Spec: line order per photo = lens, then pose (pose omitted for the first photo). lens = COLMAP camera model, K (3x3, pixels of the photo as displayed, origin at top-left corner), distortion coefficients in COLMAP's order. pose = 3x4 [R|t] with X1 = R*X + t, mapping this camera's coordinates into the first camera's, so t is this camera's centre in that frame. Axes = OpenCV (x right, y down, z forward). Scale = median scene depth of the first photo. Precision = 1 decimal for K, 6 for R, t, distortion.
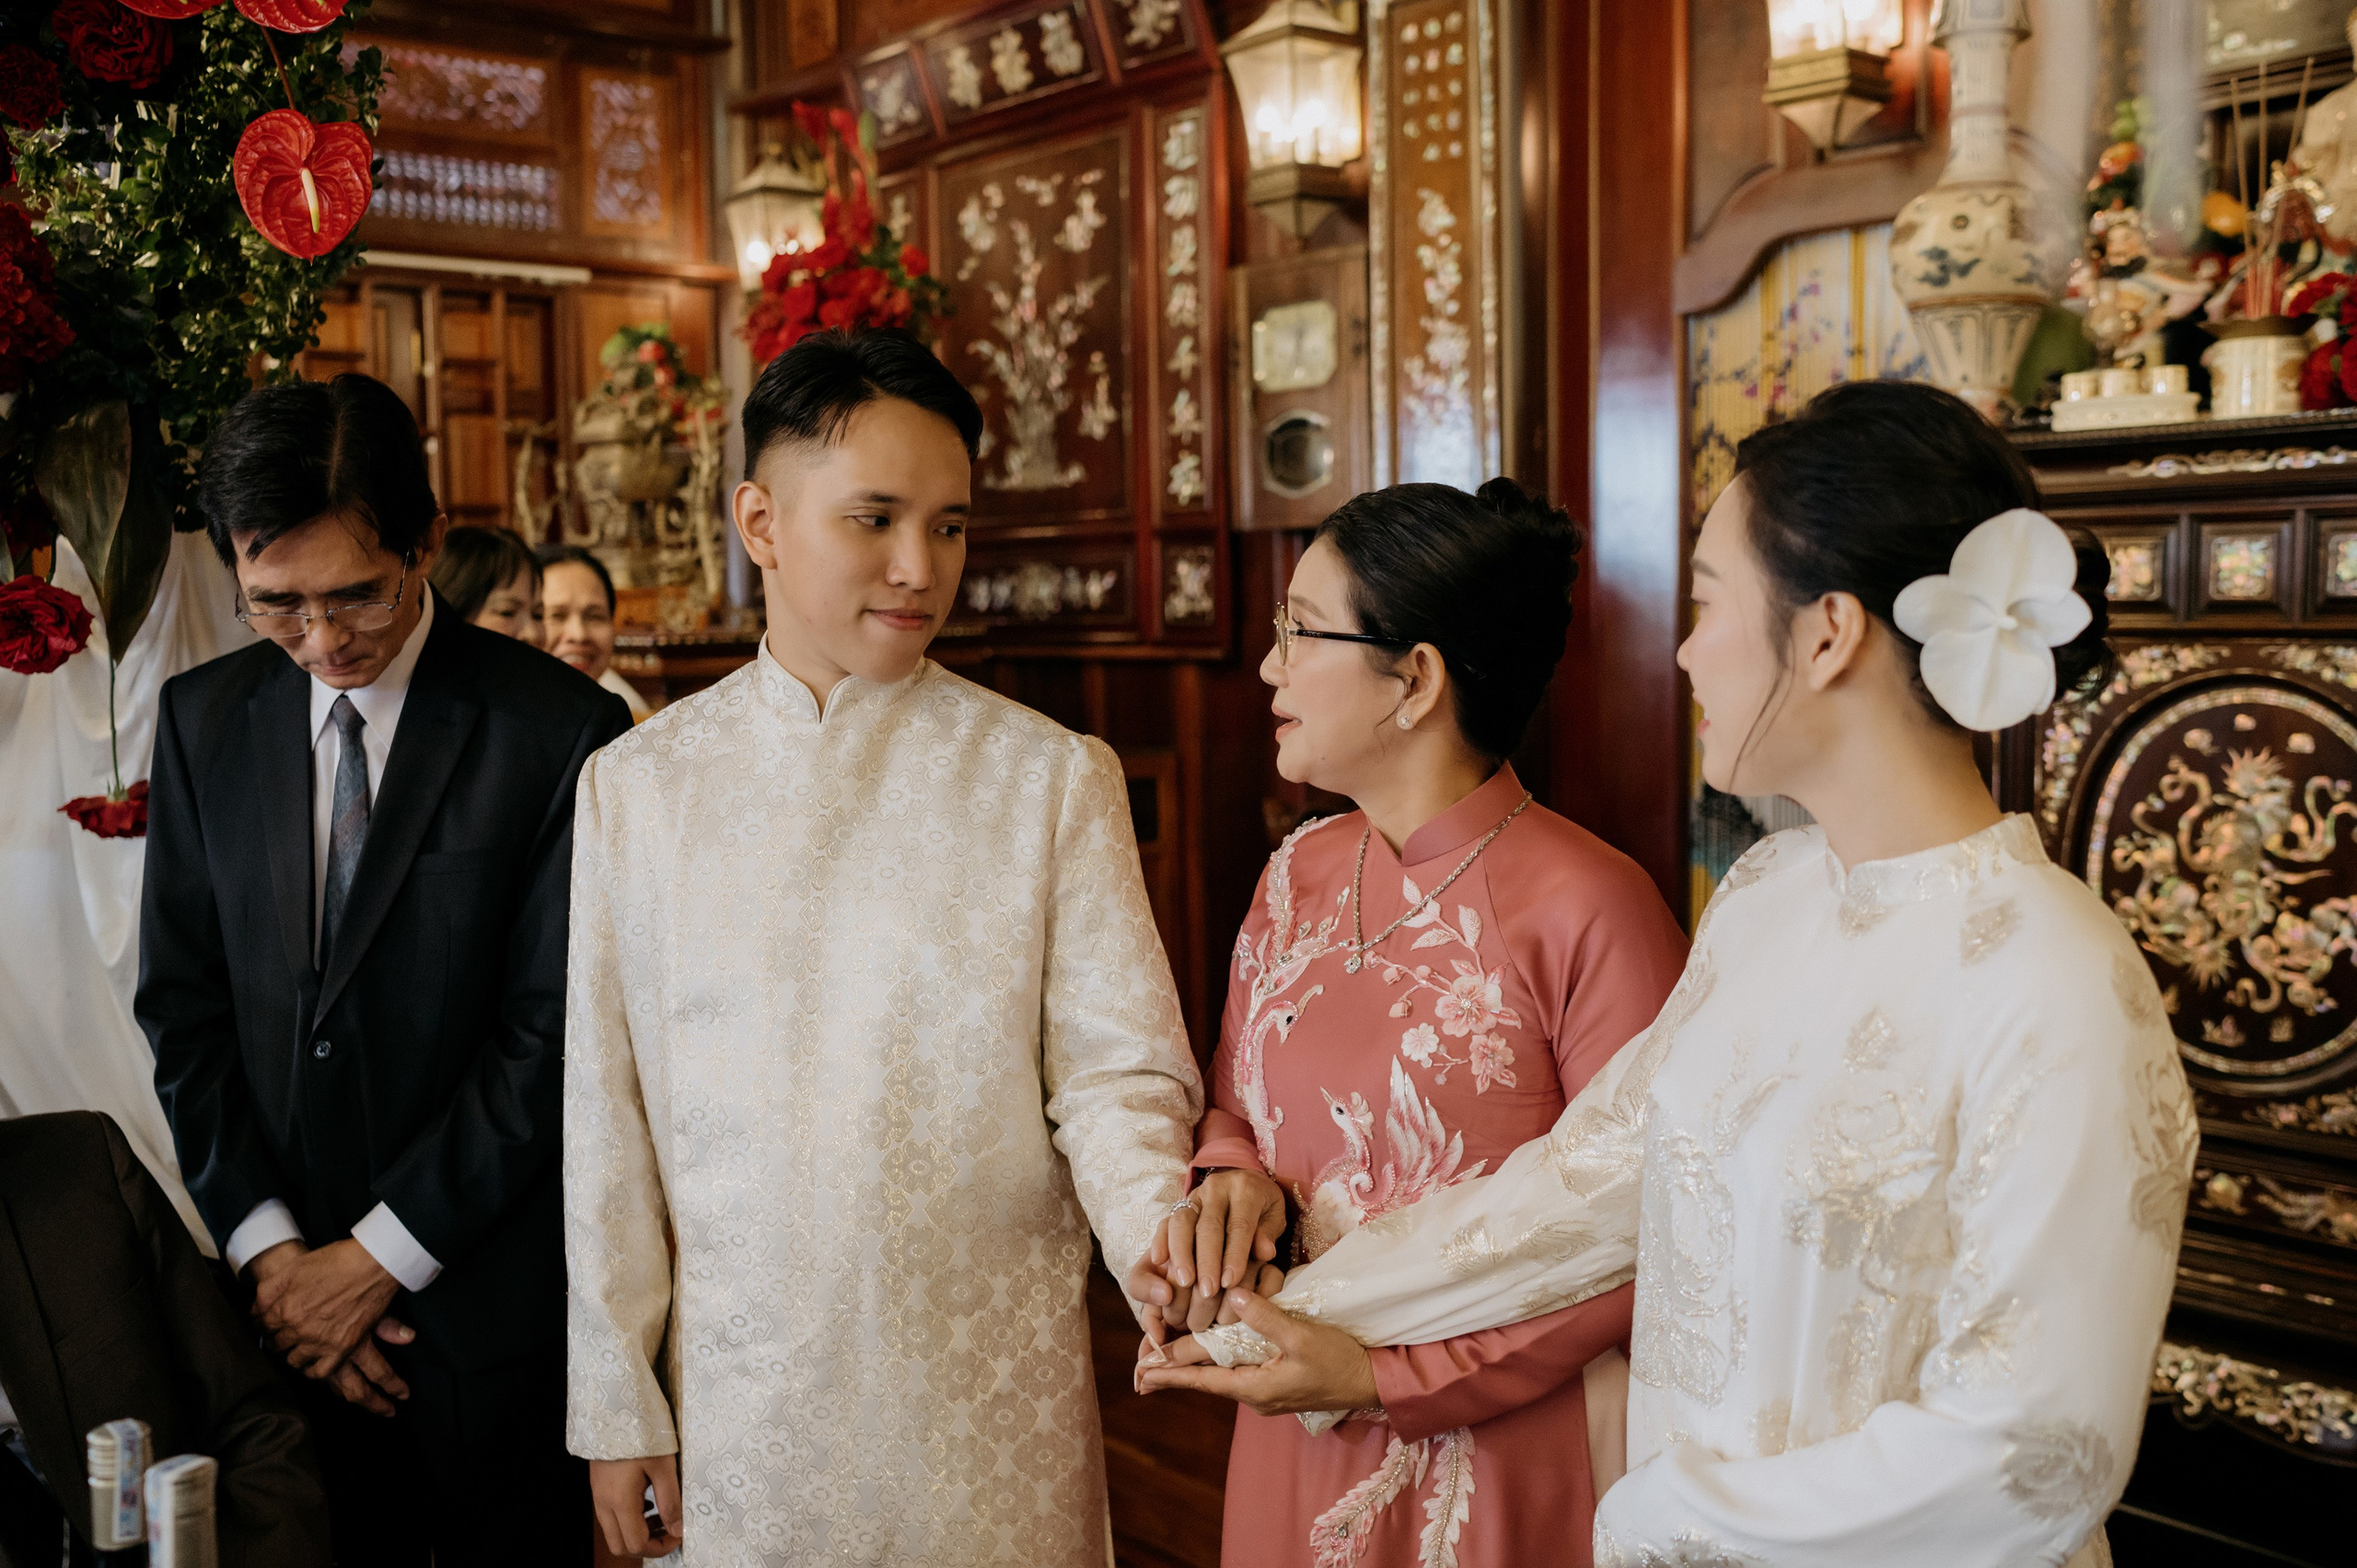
lens RADIAL K [[2267.9, 0, 1178.5], [0, 2267.9, 784.0], [0, 0, 1]] dist [-0.118597, 0.243625]
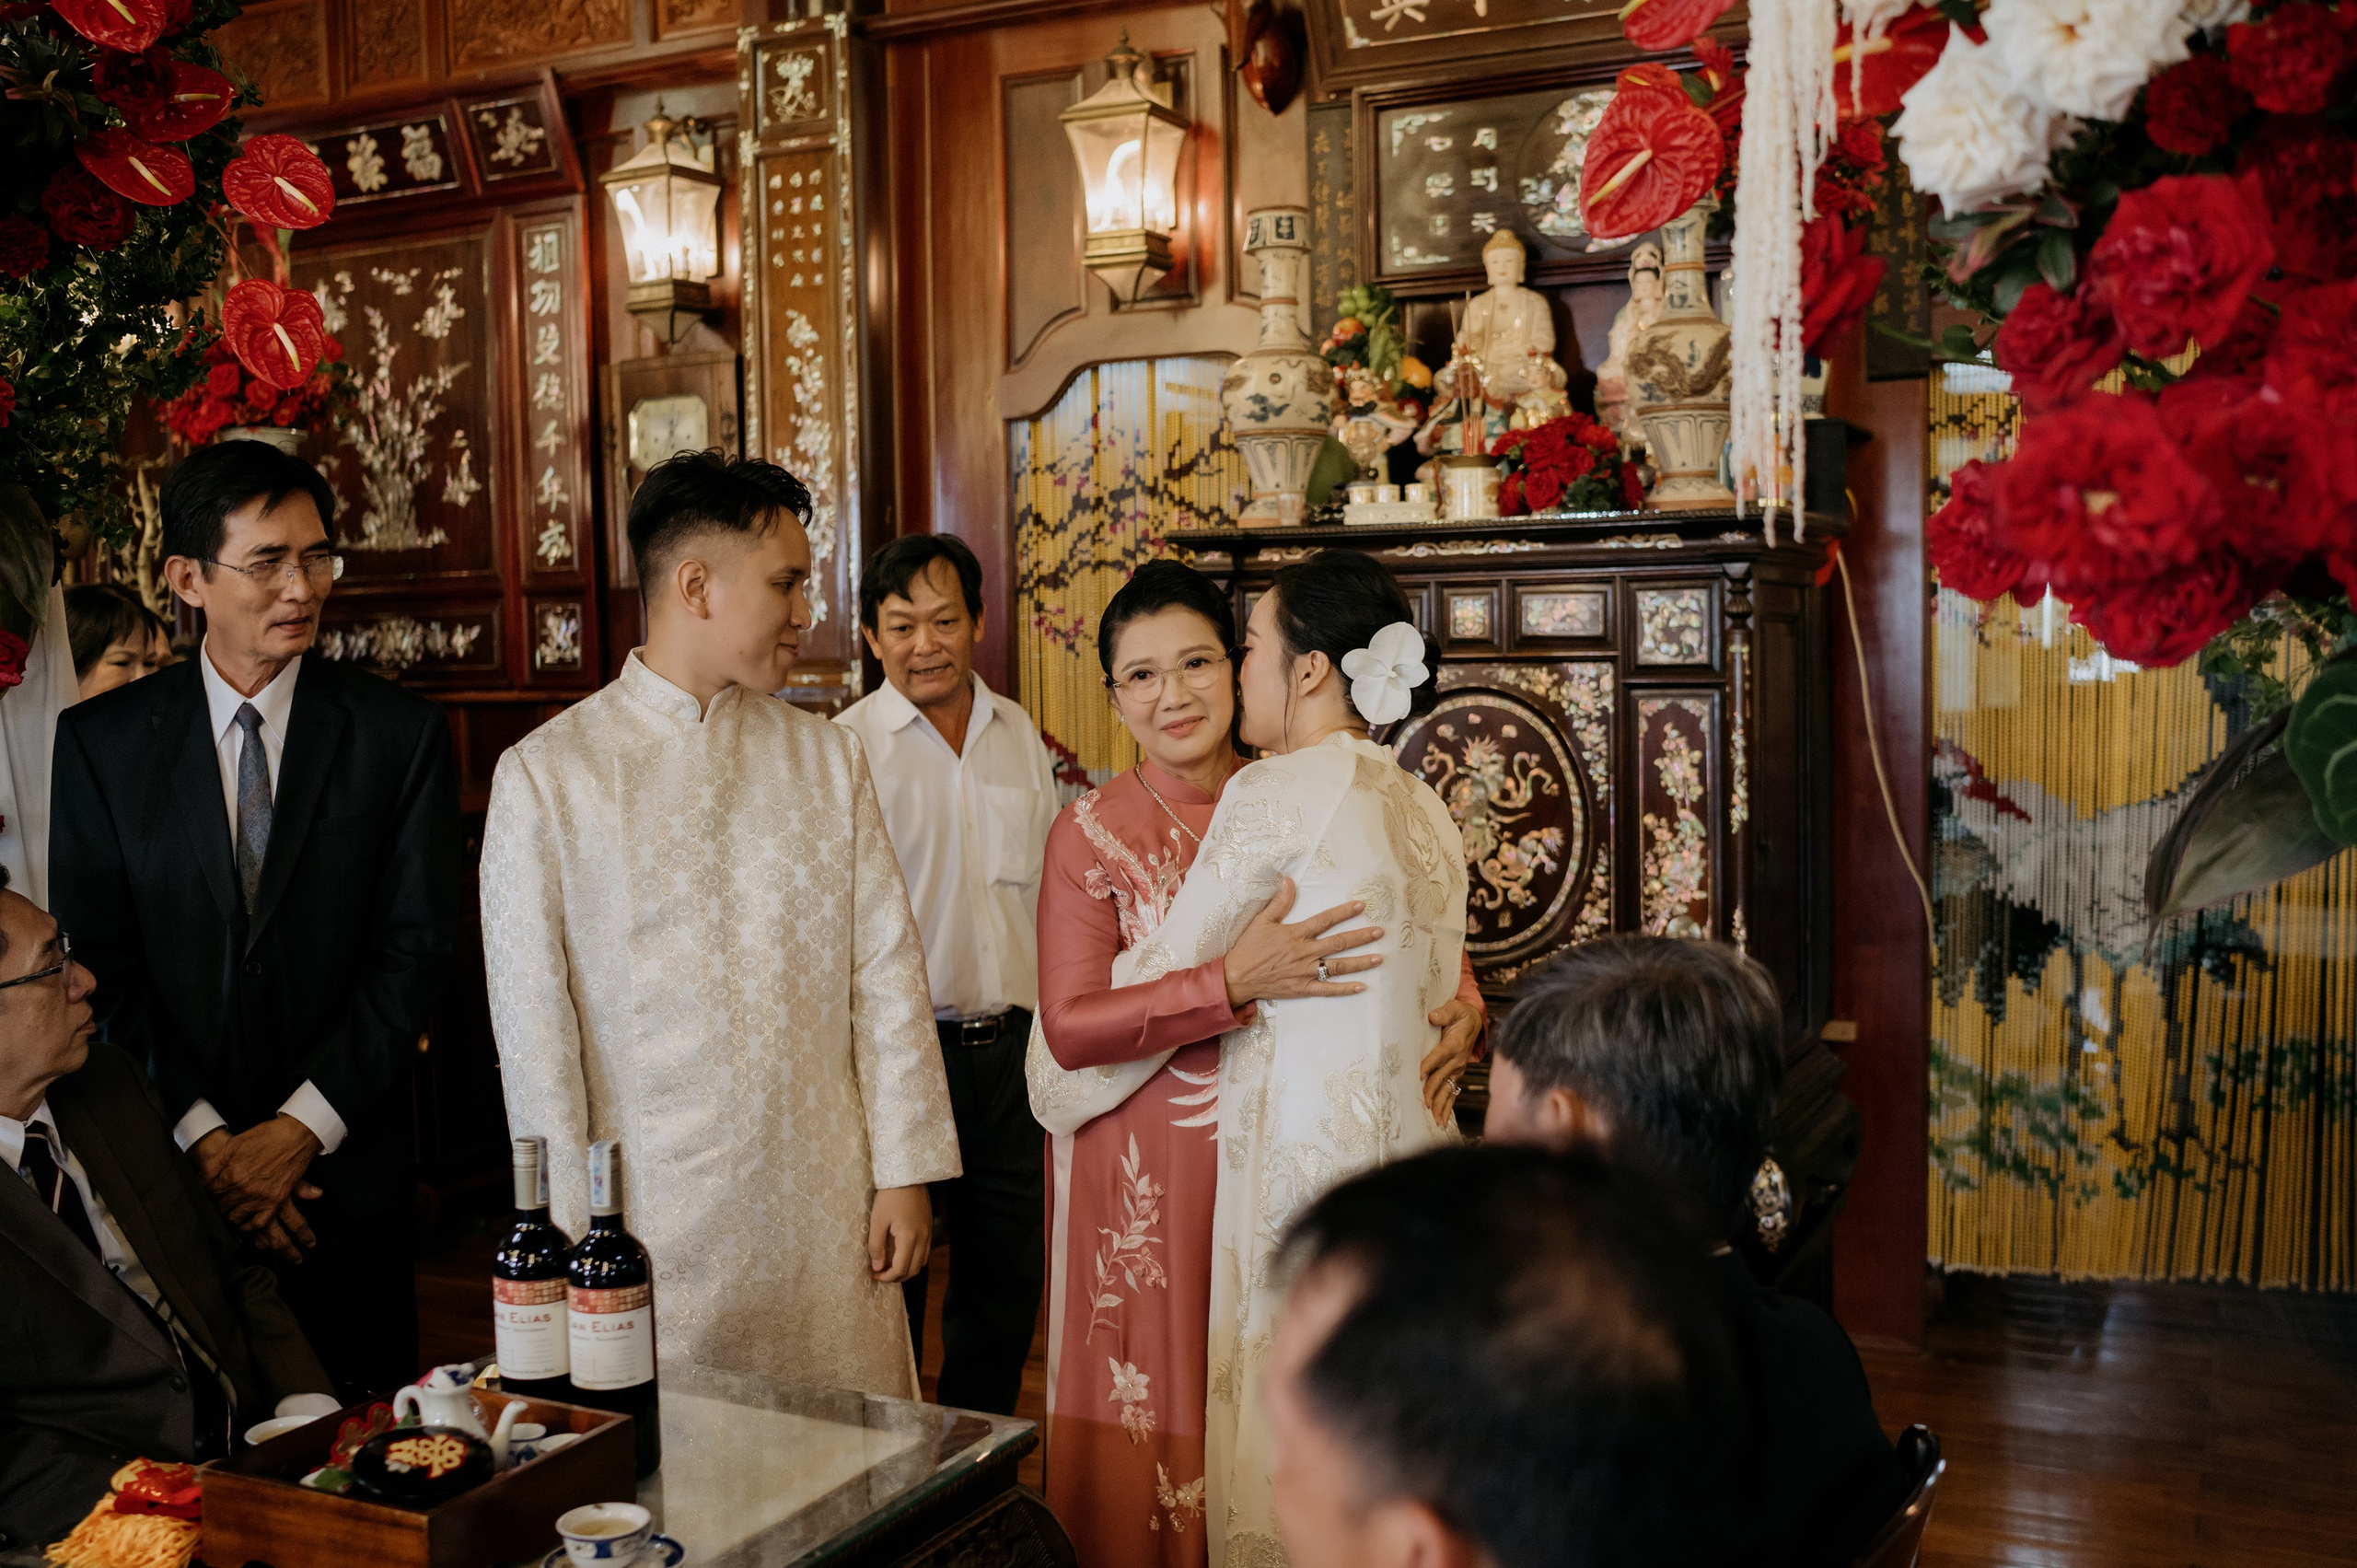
lens RADIAL K [[2375.4, 0, 1129.7], [0, 2375.4, 733.4], [0, 0, 1]] dist [-0.117096, 0.211169]
pose [[0.923773, -0.016375, 0.382590, -0.228158], [0.035494, 0.998446, -0.042967, 0.027813], [-0.381291, 0.053272, 0.922919, -0.253554]]
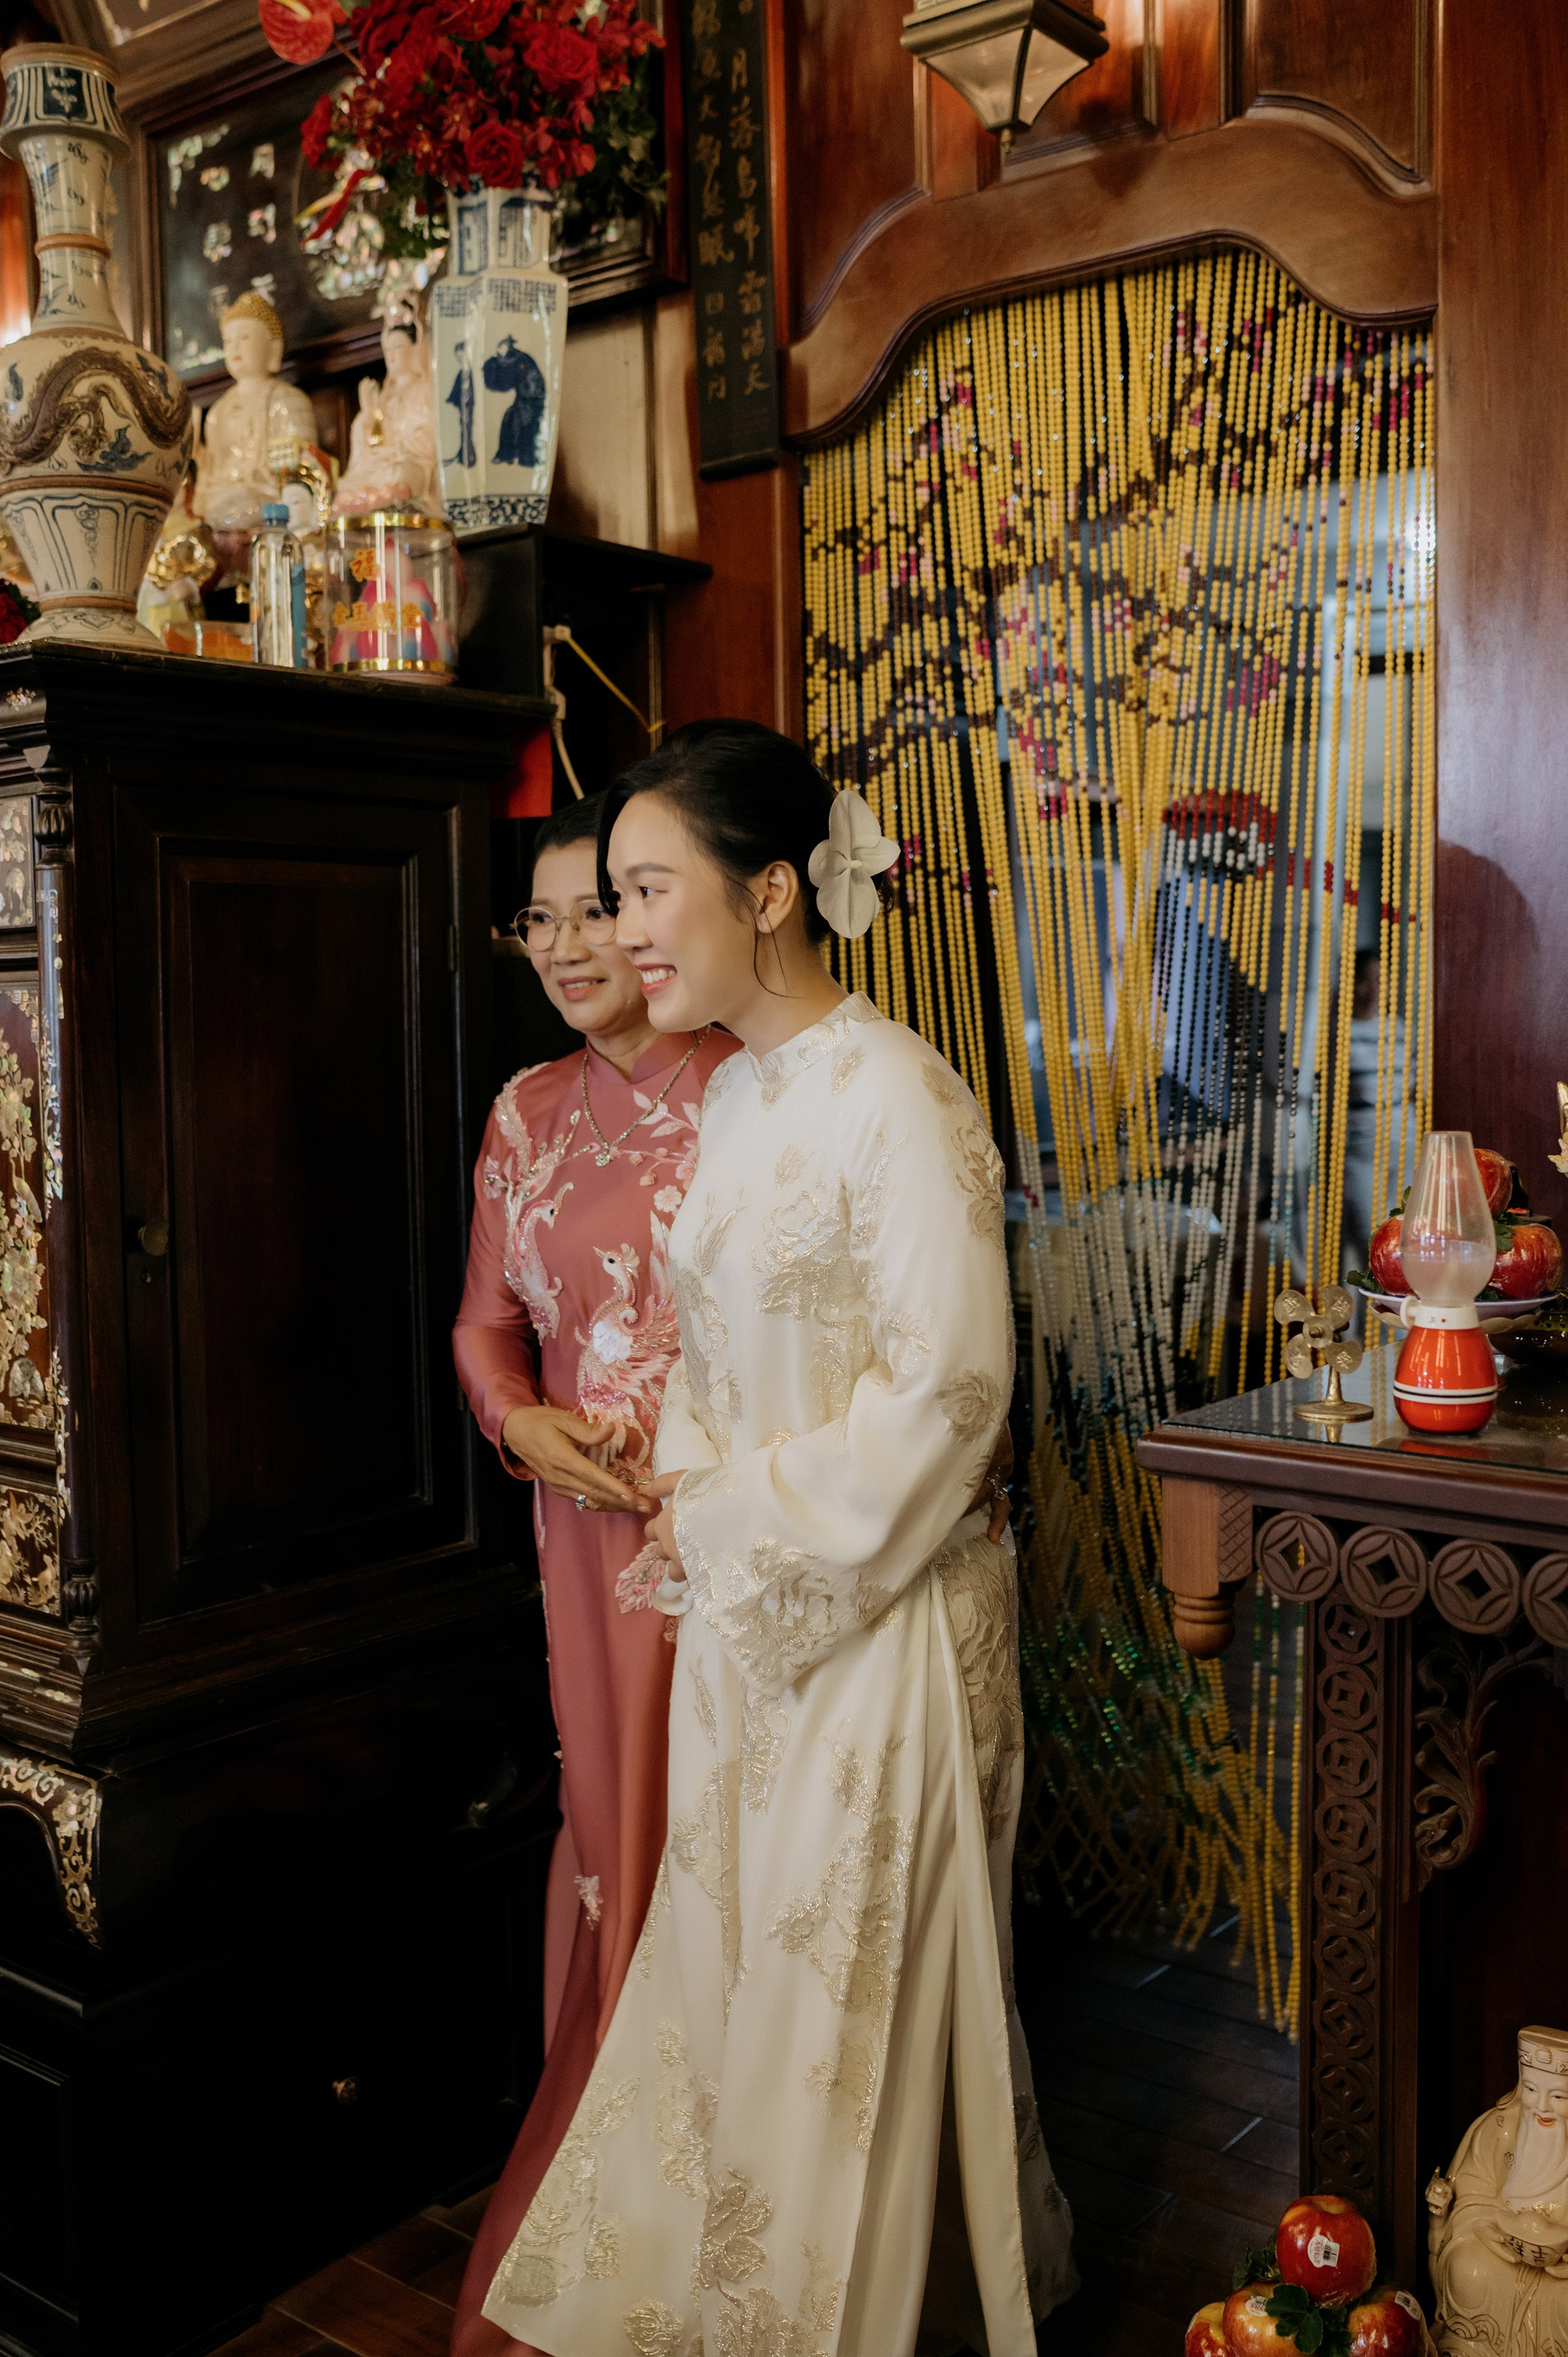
lens RADIAL K [[2267.7, 0, 784.0], [0, 2267.7, 1178.5], [0, 0, 1]] dist [-0.118597, 0.243625]
pose [[0.983405, -0.016573, 0.180666, 0.435129], [0.016905, 0.999857, -0.000297, 0.029198], [-0.180636, 0.003346, 0.983544, -0.010107]]
